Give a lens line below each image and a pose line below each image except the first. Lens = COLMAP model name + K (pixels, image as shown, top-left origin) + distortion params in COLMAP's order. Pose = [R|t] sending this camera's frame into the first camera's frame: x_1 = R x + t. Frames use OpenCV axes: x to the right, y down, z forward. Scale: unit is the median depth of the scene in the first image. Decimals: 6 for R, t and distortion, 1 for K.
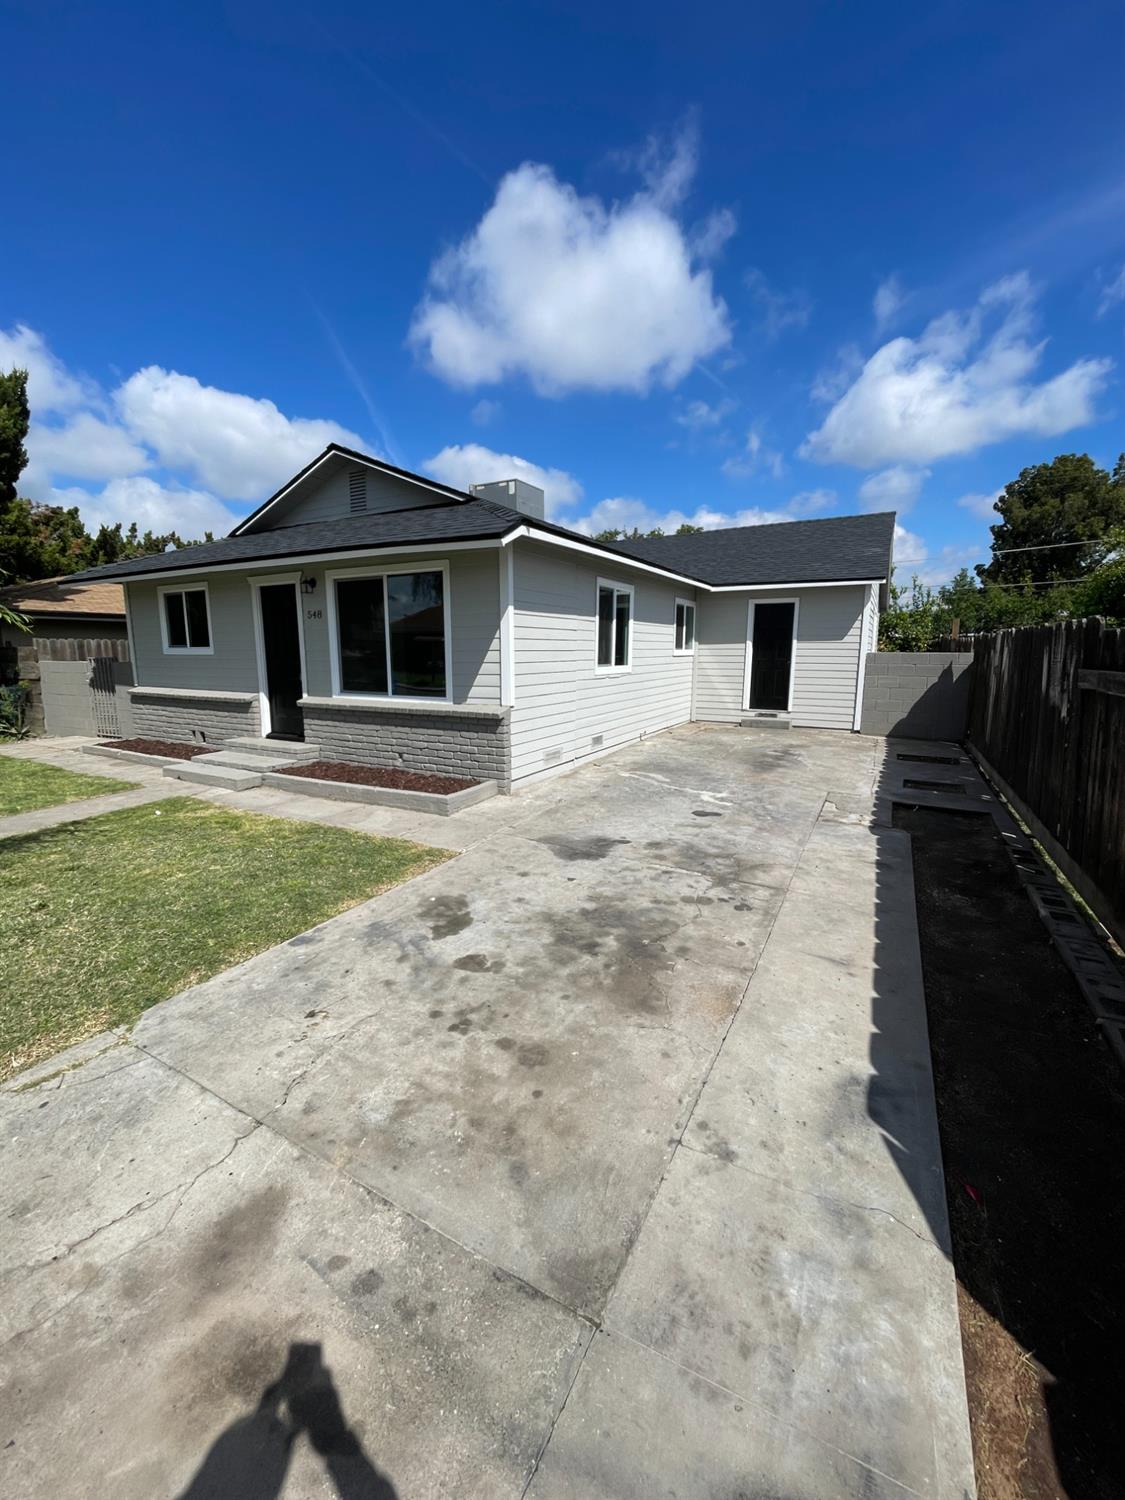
lens RADIAL K [[601.1, 0, 562.5], [0, 601.1, 750.0], [0, 0, 1]] dist [0.014249, -0.006406]
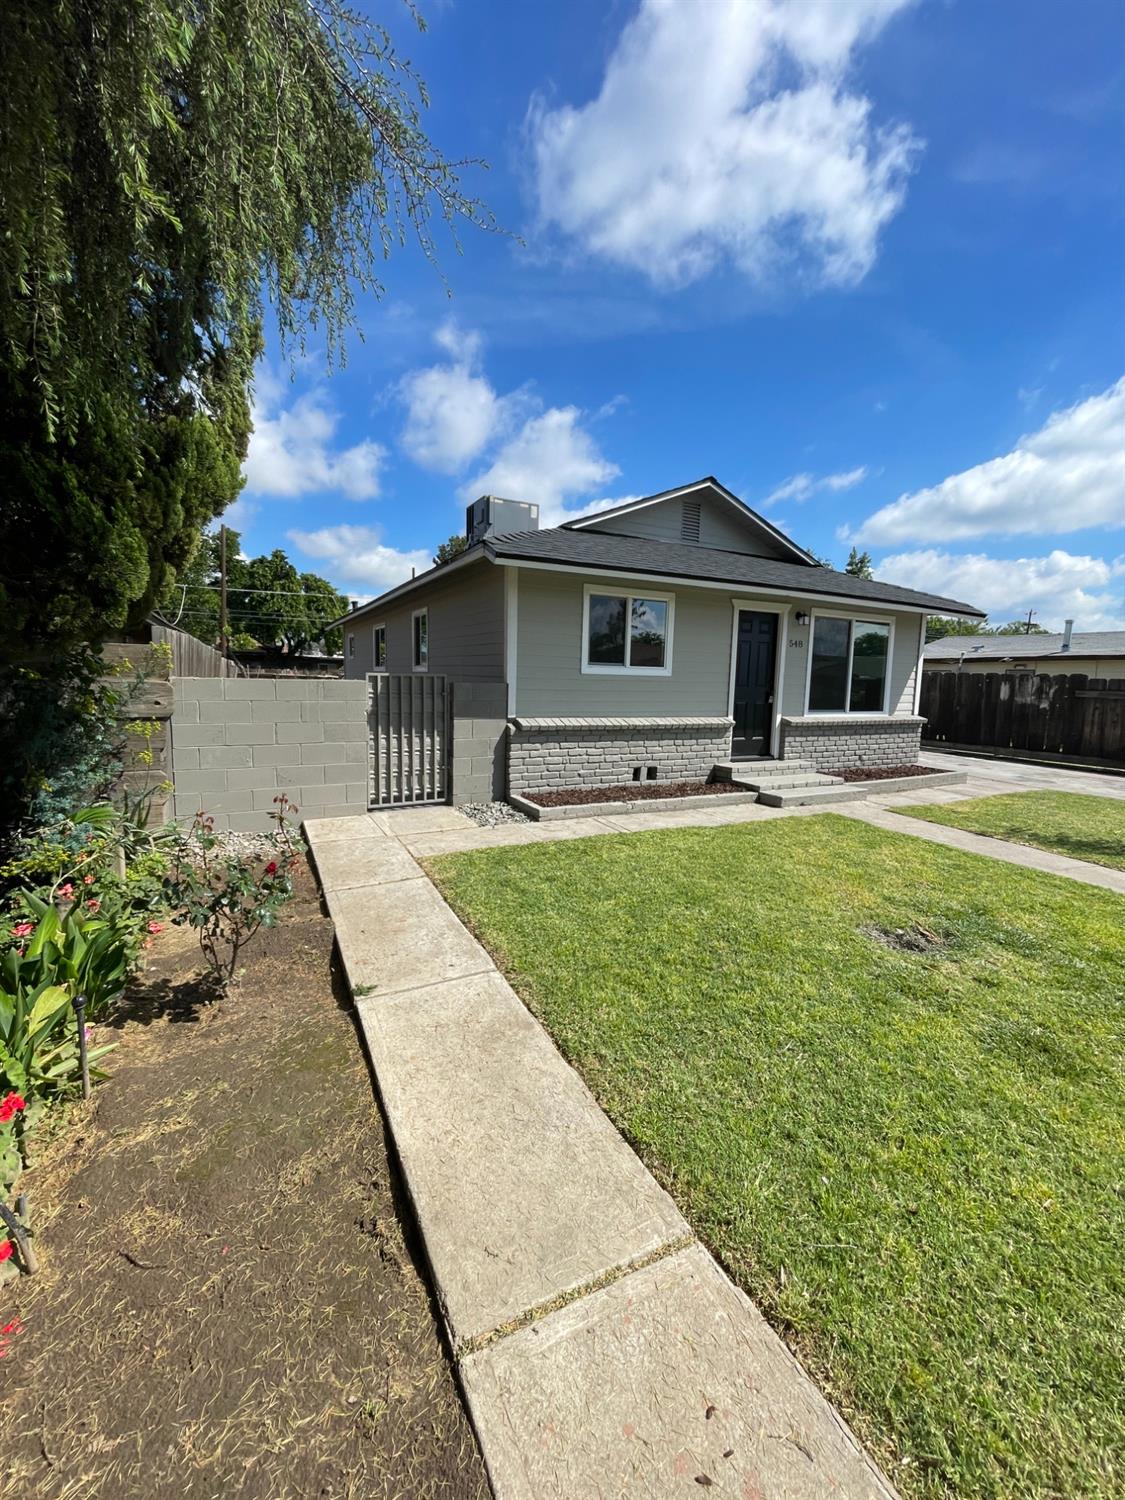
lens RADIAL K [[601.1, 0, 562.5], [0, 601.1, 750.0], [0, 0, 1]] dist [0.014249, -0.006406]
pose [[0.563276, -0.086940, 0.821682, -1.596235], [0.111354, 0.993364, 0.028770, -0.108359], [-0.818731, 0.075292, 0.569220, 0.734291]]
